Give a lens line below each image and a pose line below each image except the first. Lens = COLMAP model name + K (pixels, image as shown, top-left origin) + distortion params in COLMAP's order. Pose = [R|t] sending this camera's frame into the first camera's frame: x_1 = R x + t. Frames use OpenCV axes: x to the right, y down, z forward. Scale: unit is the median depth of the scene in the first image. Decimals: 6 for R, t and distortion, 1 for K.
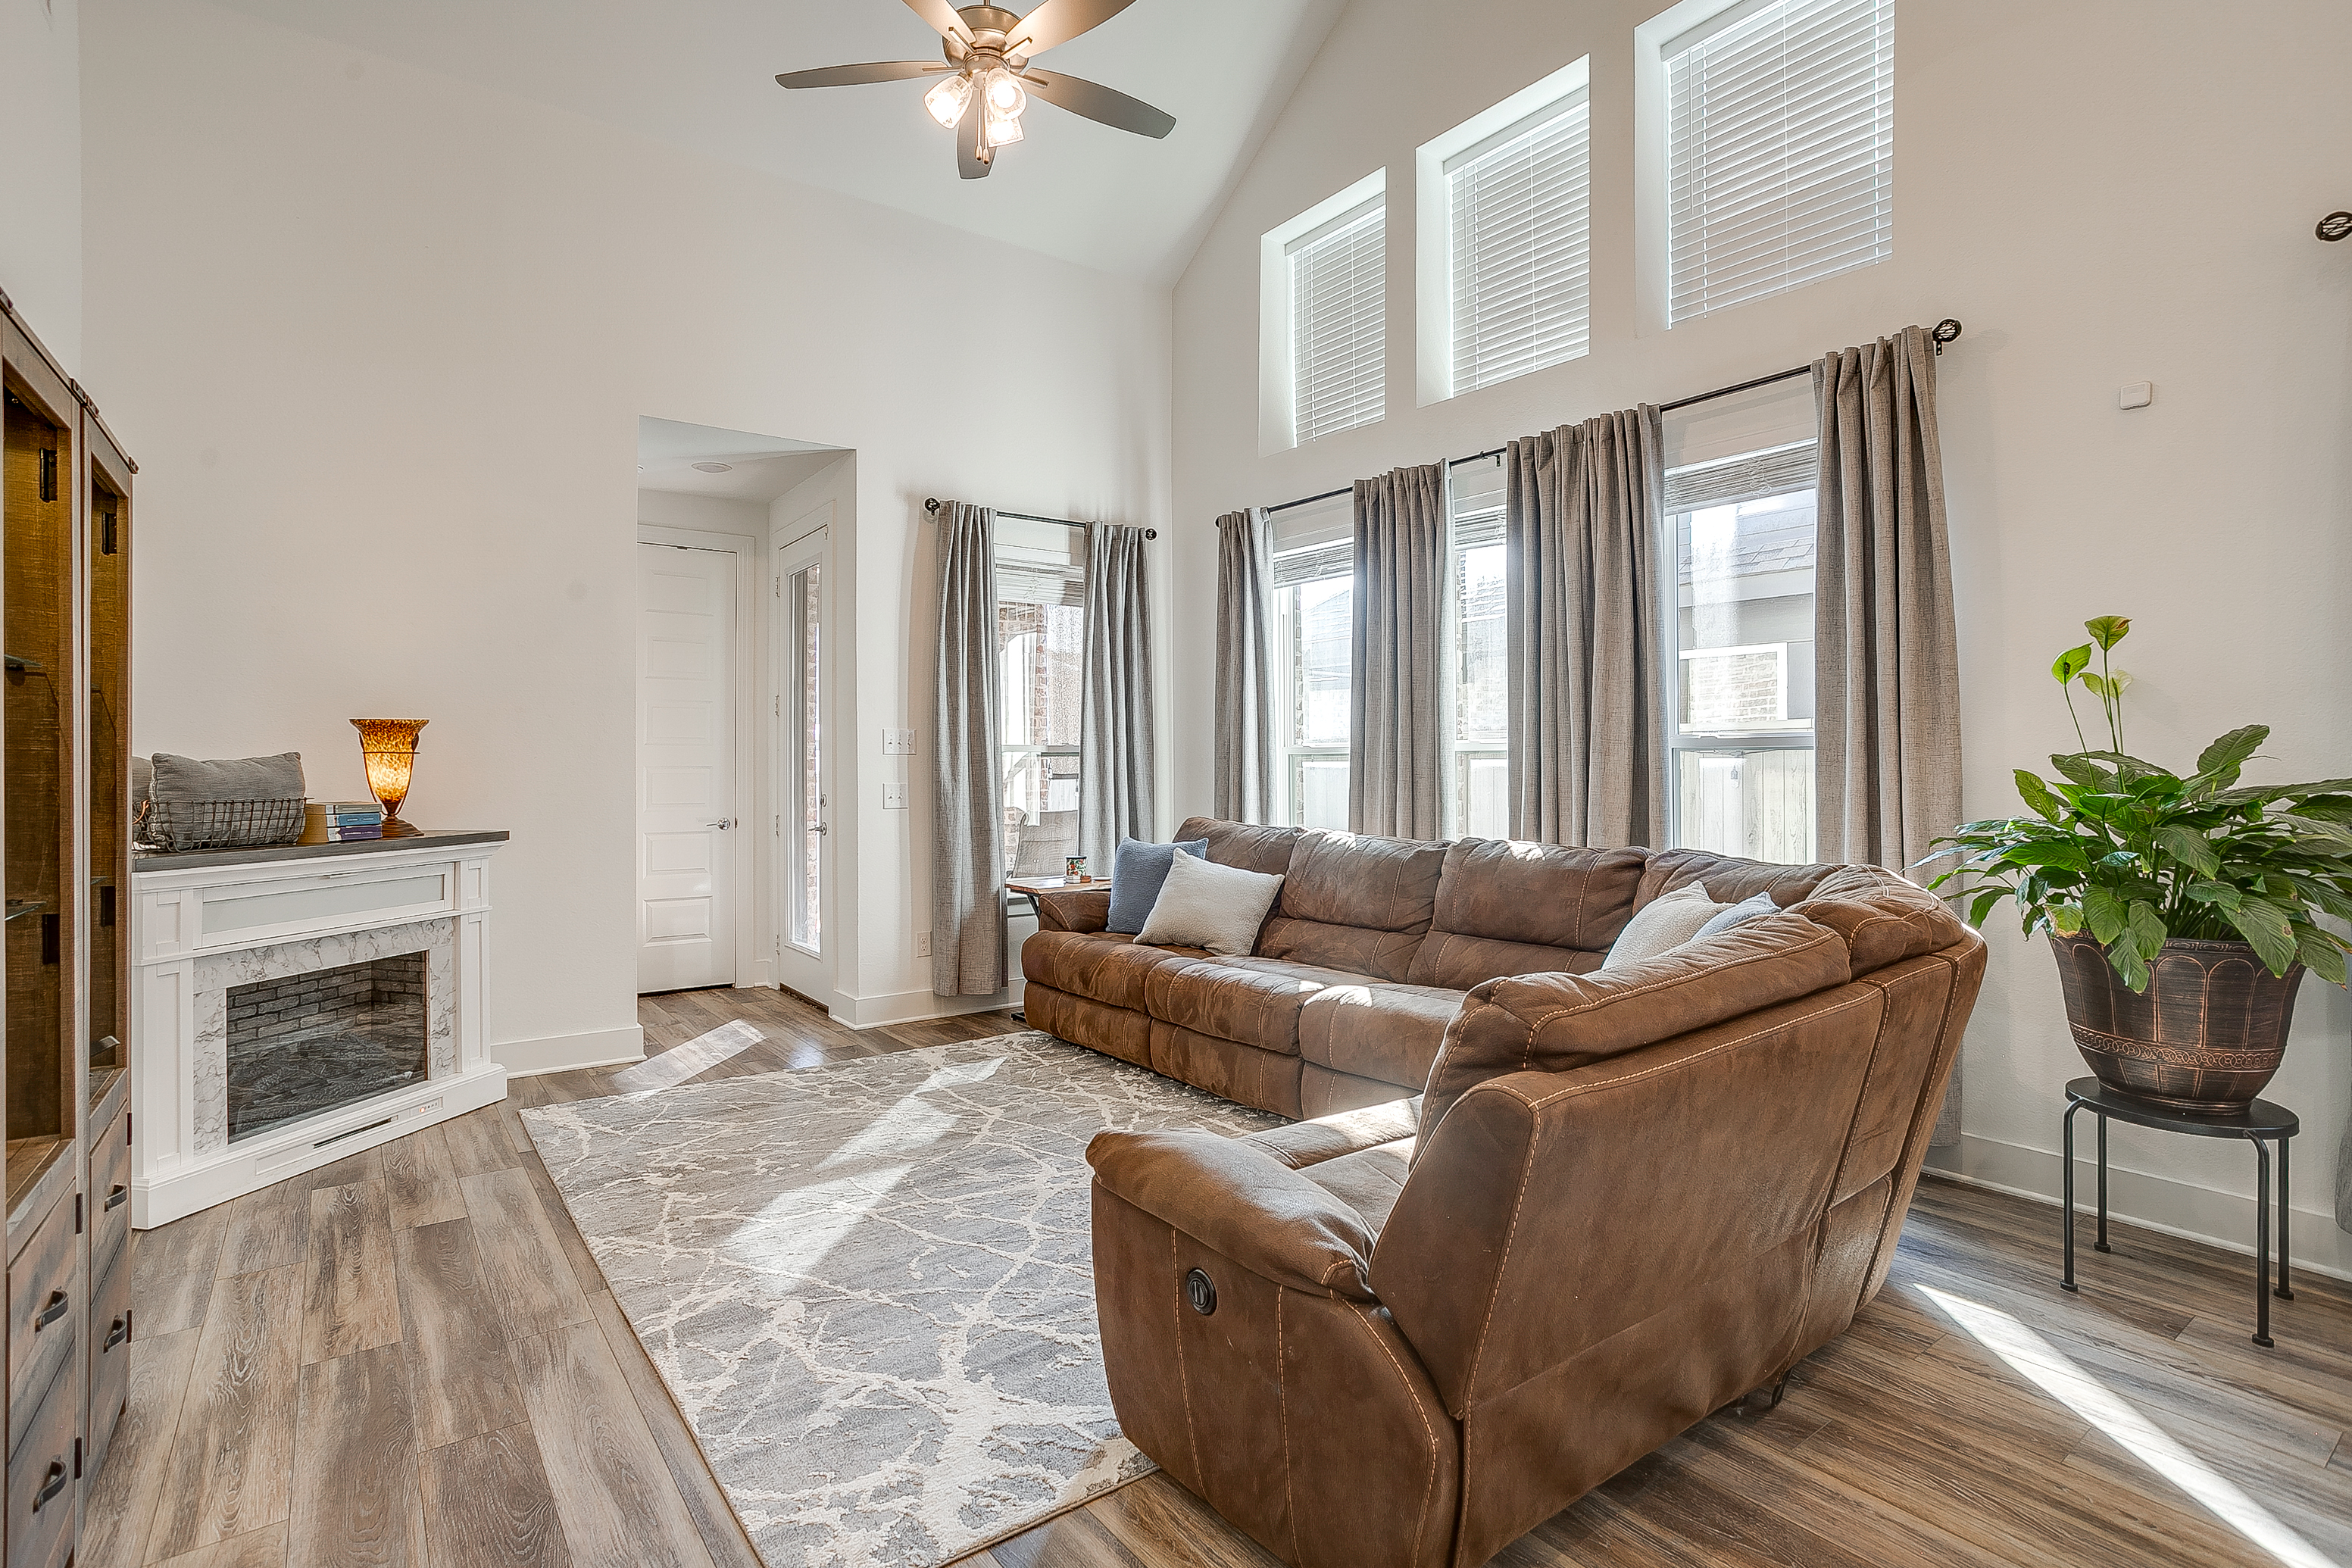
lens RADIAL K [[1150.7, 0, 1164.1], [0, 1150.7, 761.4], [0, 0, 1]] dist [-0.062205, 0.035789]
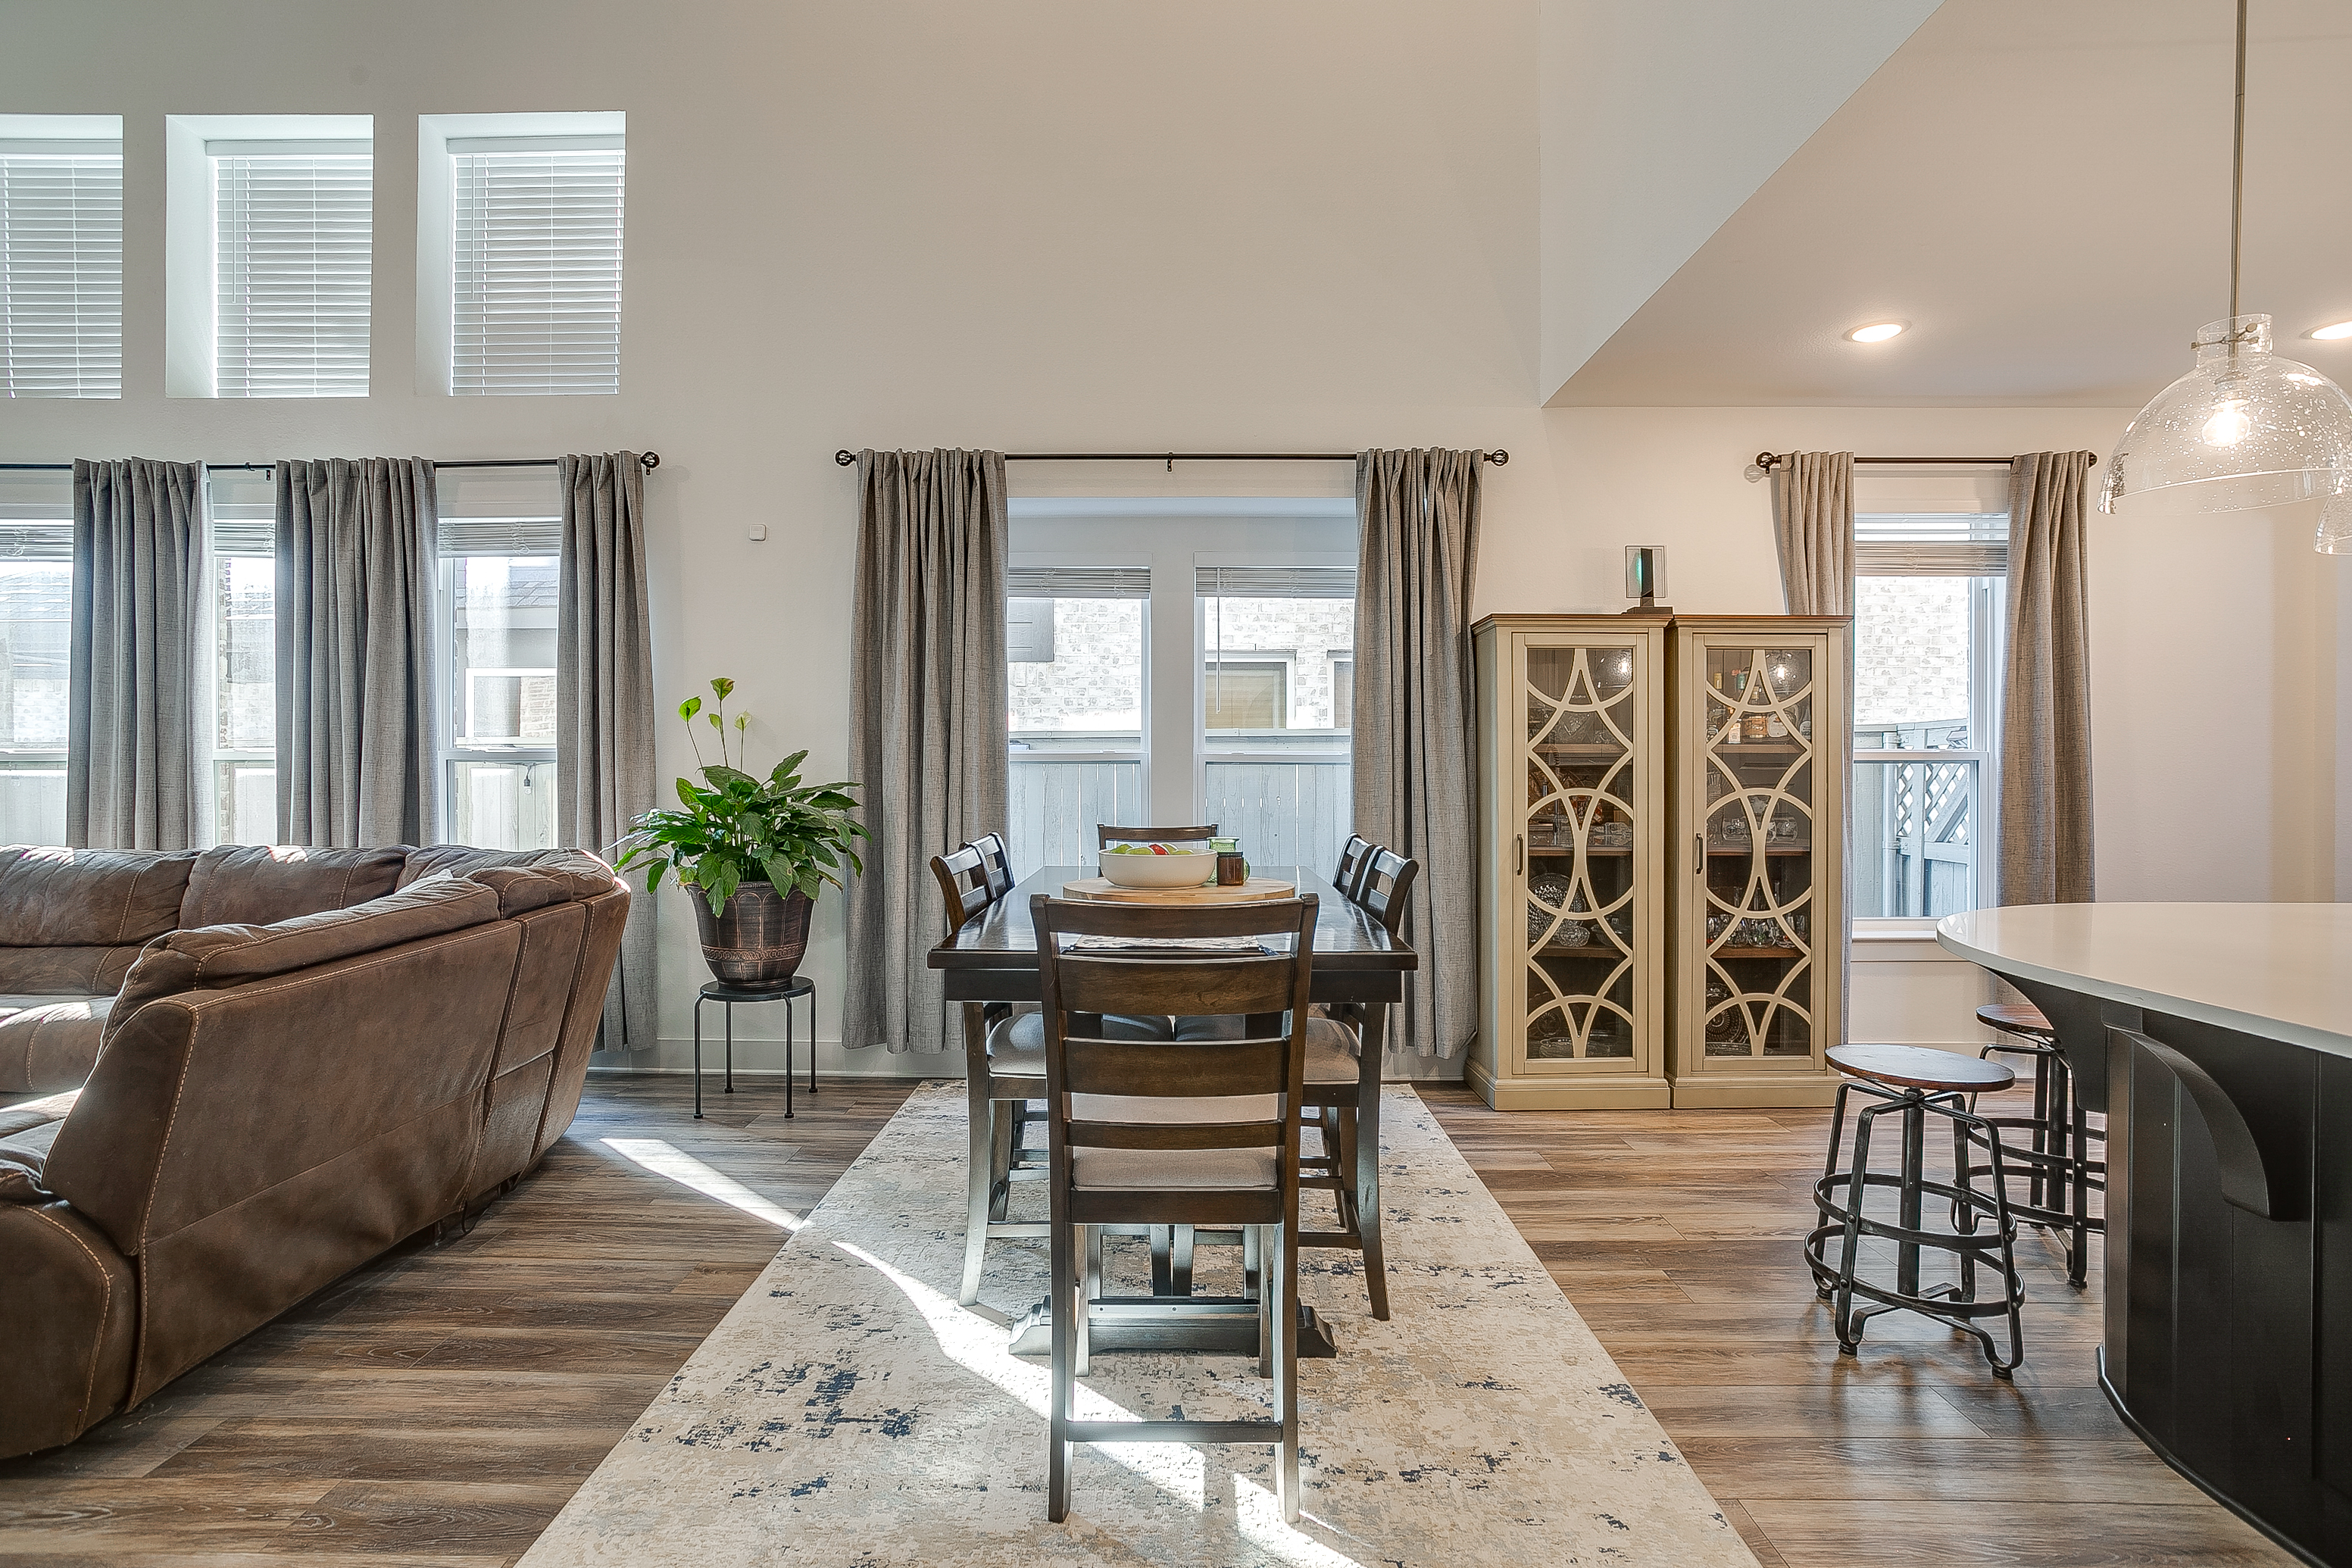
lens RADIAL K [[1140.1, 0, 1176.0], [0, 1140.1, 784.0], [0, 0, 1]] dist [-0.056163, 0.028357]
pose [[0.598709, -0.004525, 0.800954, -0.019846], [-0.004569, 0.999948, 0.009064, -0.000726], [-0.800954, -0.009086, 0.598657, -0.296584]]
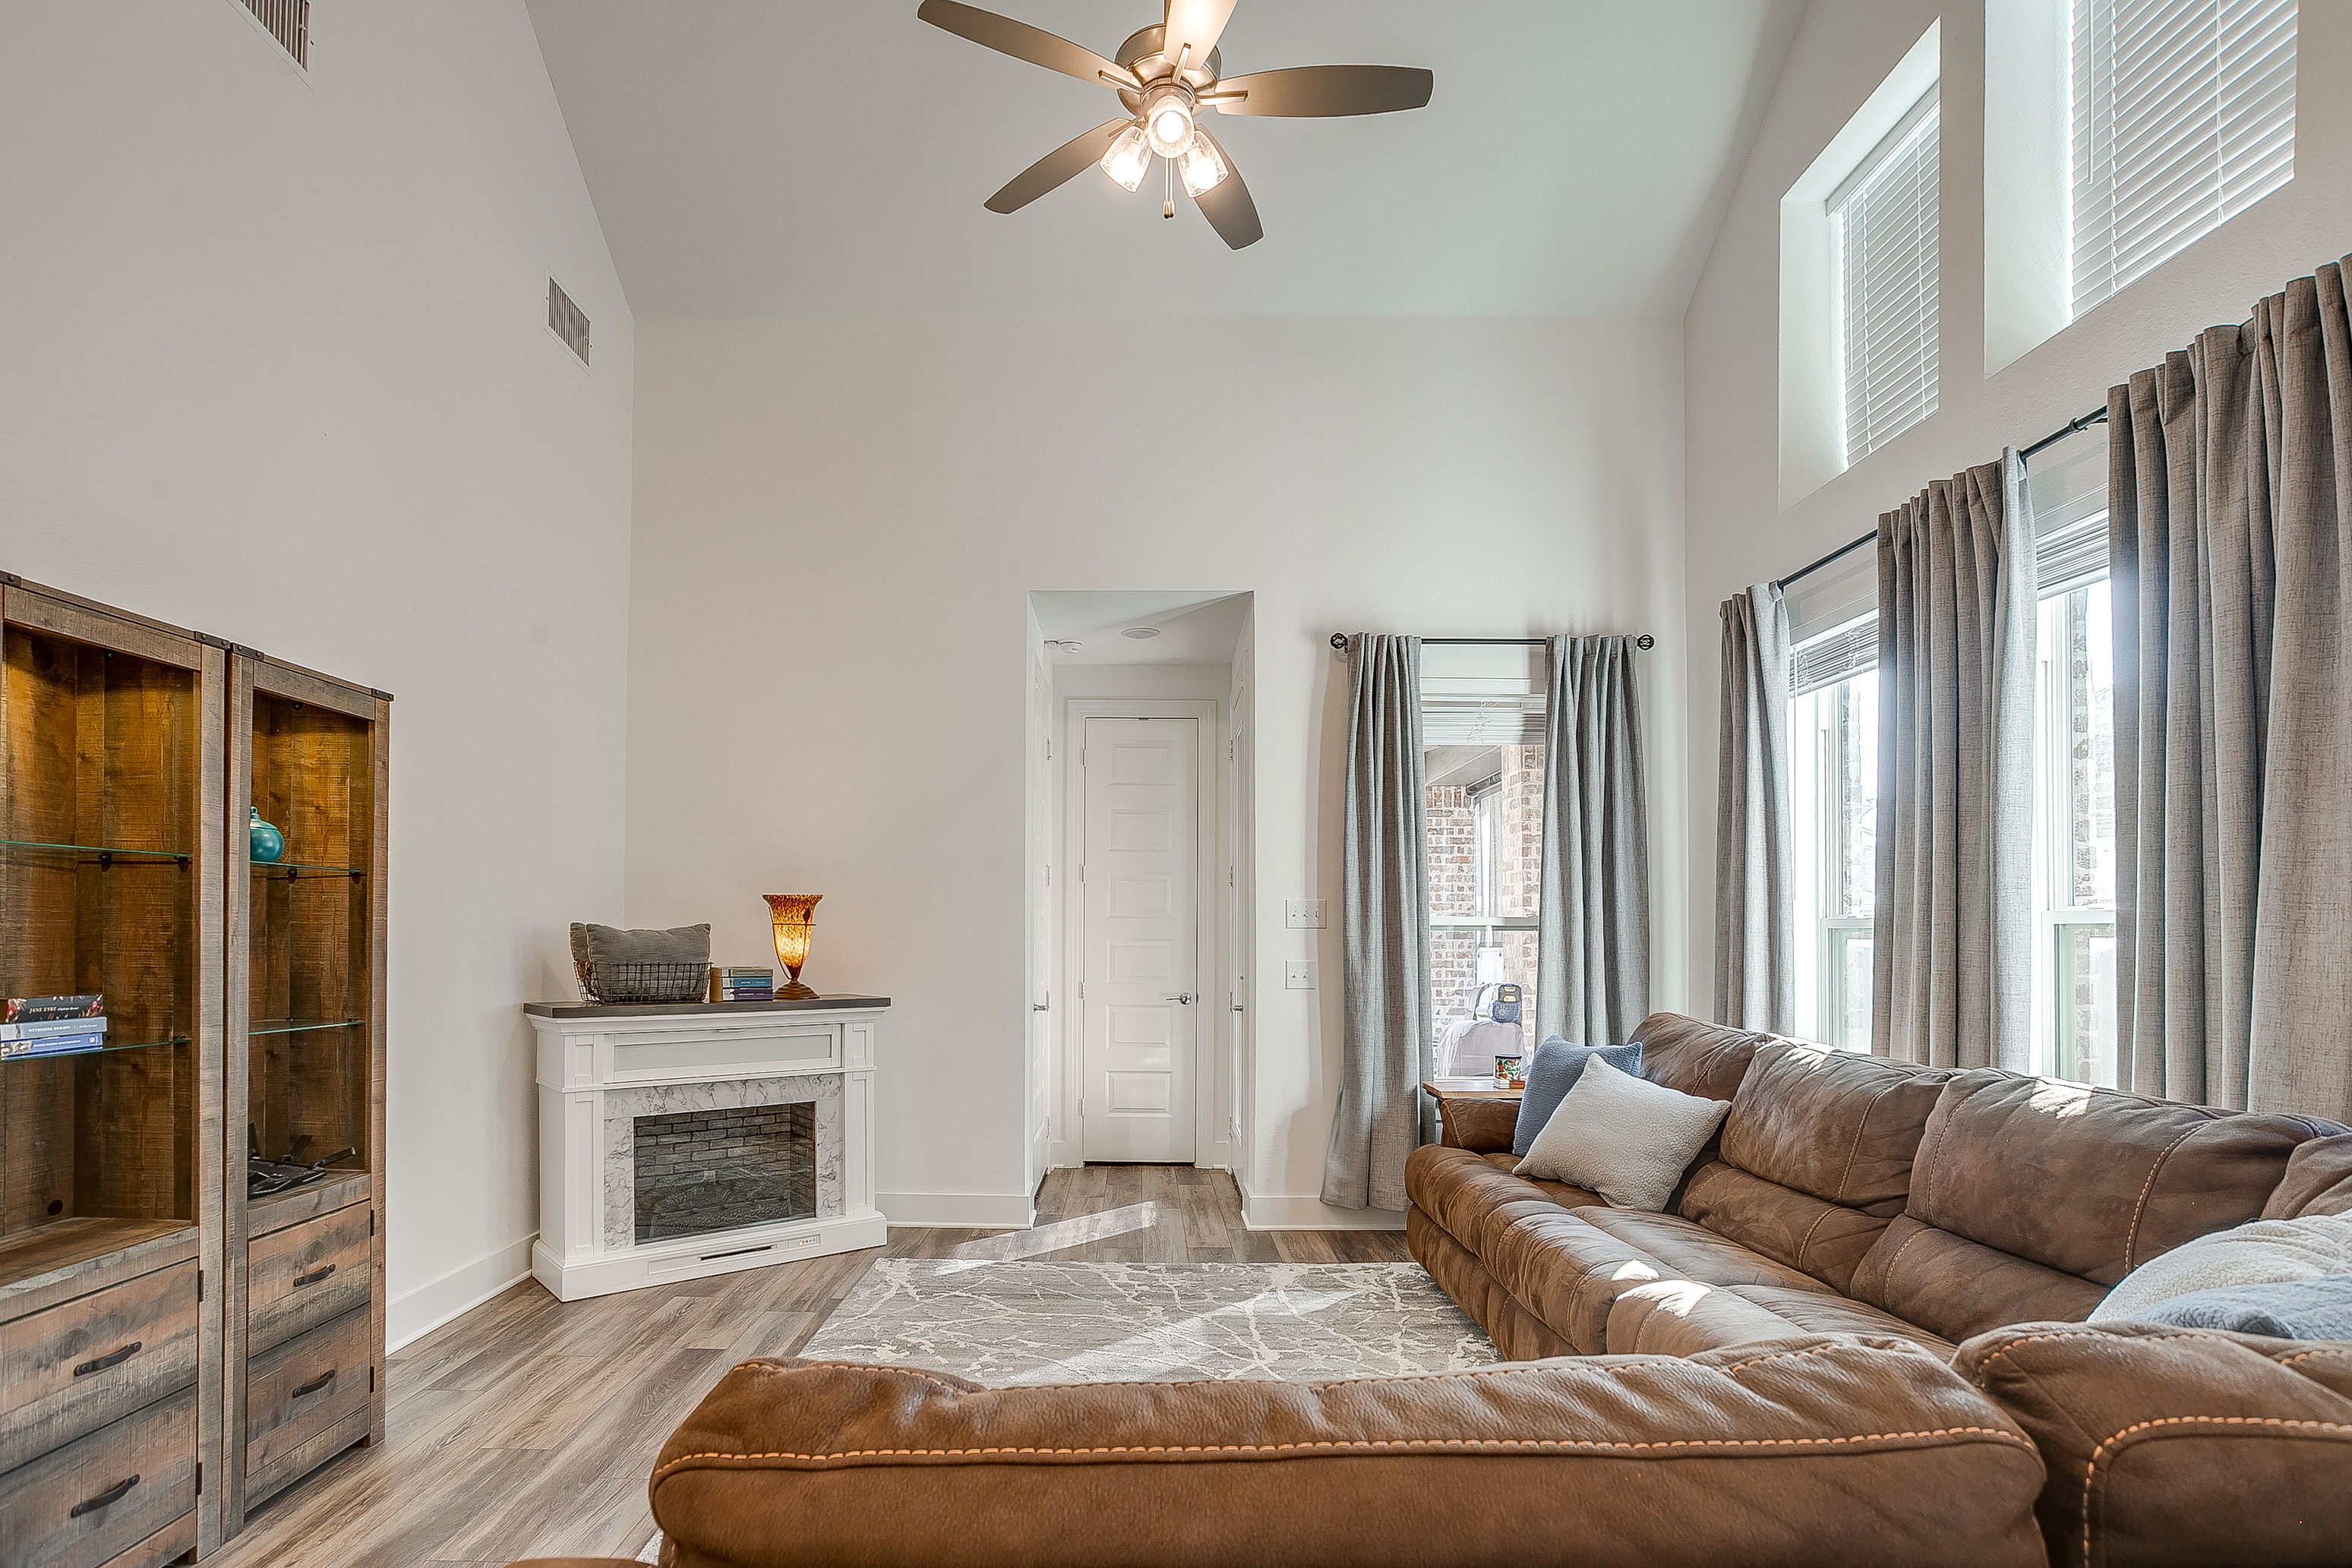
lens RADIAL K [[1182.4, 0, 1103.3], [0, 1182.4, 927.7], [0, 0, 1]] dist [-0.059021, 0.027184]
pose [[0.789179, 0.003370, -0.614154, 0.297241], [-0.006613, 0.999974, -0.003010, -0.002864], [0.614128, 0.006437, 0.789181, 0.263716]]
